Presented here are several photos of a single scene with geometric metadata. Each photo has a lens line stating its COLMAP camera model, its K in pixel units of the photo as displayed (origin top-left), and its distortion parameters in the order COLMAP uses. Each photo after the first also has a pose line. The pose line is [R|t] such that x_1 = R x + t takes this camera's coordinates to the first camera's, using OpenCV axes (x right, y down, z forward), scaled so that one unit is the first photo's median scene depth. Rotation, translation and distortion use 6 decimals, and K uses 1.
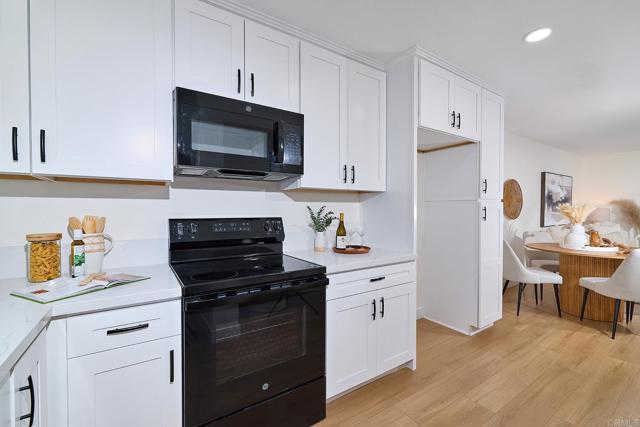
lens RADIAL K [[282.8, 0, 327.1], [0, 282.8, 212.5], [0, 0, 1]] dist [-0.002039, -0.000165]
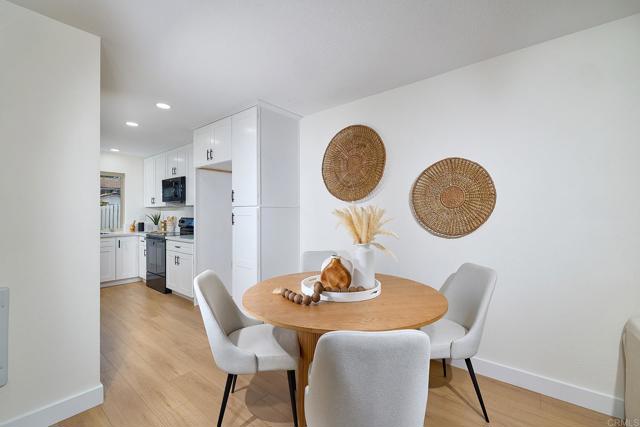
lens RADIAL K [[274.4, 0, 316.7], [0, 274.4, 212.1], [0, 0, 1]] dist [0.003263, 0.000281]
pose [[0.286591, -0.004703, -0.958042, 2.916565], [-0.013539, 0.999868, -0.008959, -0.033010], [0.957957, 0.015539, 0.286489, 1.639951]]
